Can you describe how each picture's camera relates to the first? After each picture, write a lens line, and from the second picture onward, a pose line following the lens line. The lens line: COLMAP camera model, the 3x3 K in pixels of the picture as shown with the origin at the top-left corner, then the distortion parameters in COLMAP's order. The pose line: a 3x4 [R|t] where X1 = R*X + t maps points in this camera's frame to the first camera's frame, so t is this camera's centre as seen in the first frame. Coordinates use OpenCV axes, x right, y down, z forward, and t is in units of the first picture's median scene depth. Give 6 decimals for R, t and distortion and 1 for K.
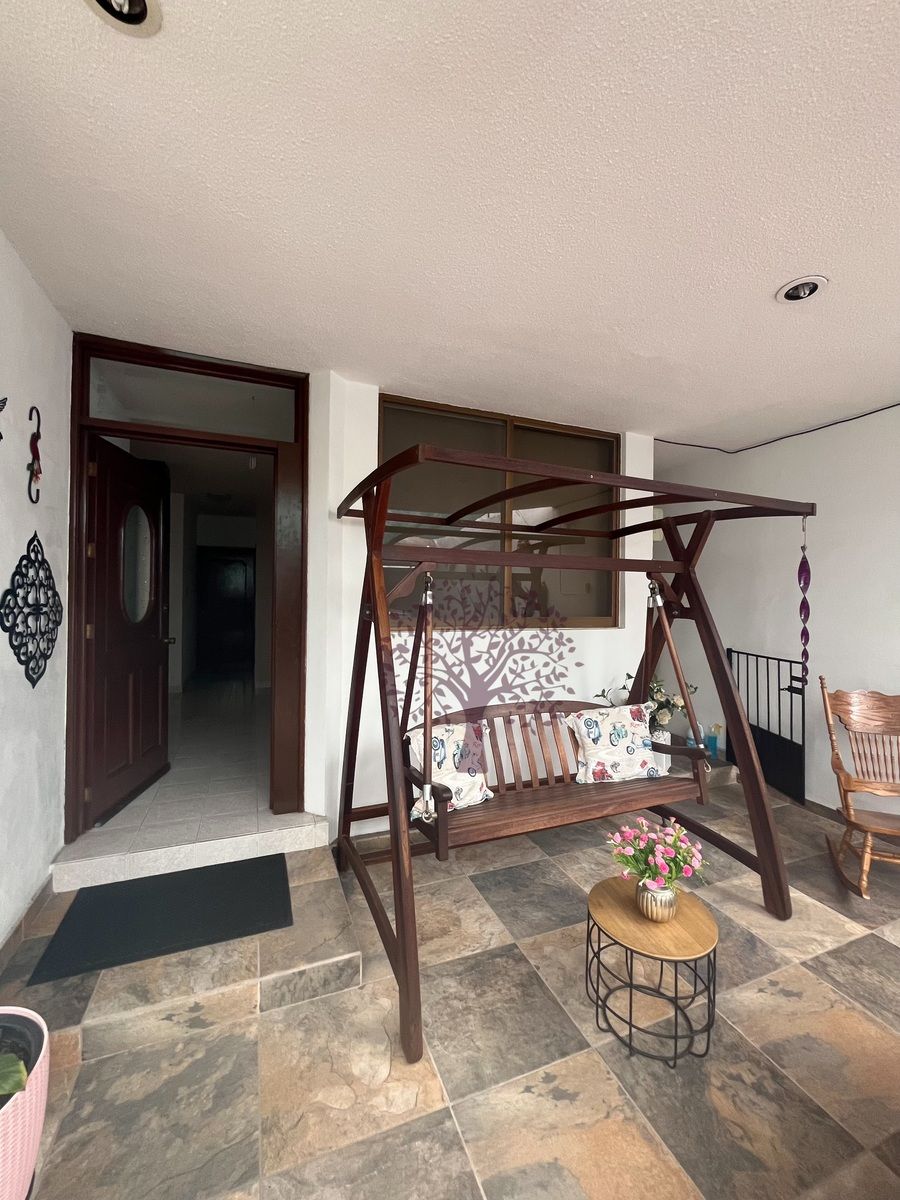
lens RADIAL K [[484.6, 0, 448.4], [0, 484.6, 596.2], [0, 0, 1]] dist [0.000907, 0.000097]
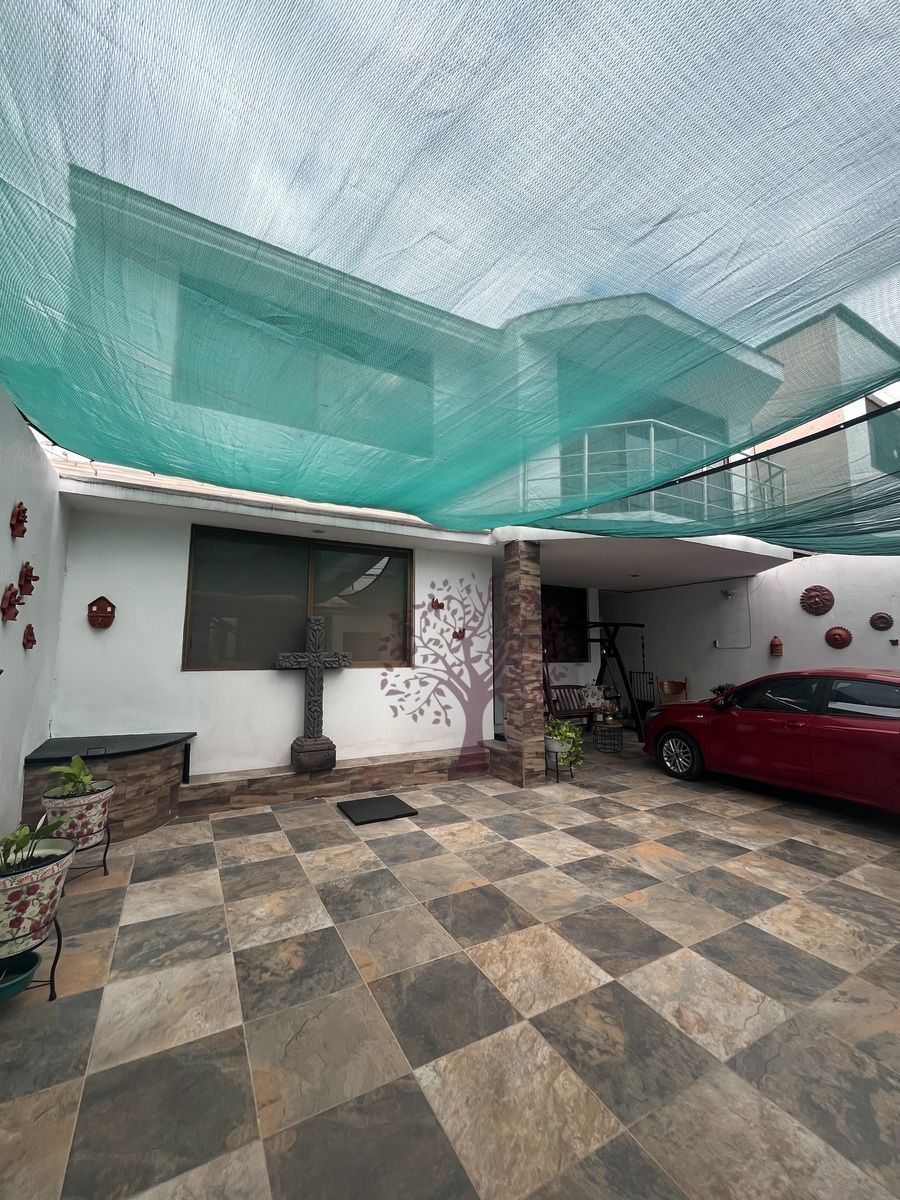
lens RADIAL K [[484.6, 0, 450.2], [0, 484.6, 597.3], [0, 0, 1]] dist [0.000907, 0.000097]
pose [[0.991928, 0.006164, 0.126651, -0.946548], [0.008411, 0.993419, -0.114229, 0.009472], [-0.126522, 0.114372, 0.985348, -1.988333]]
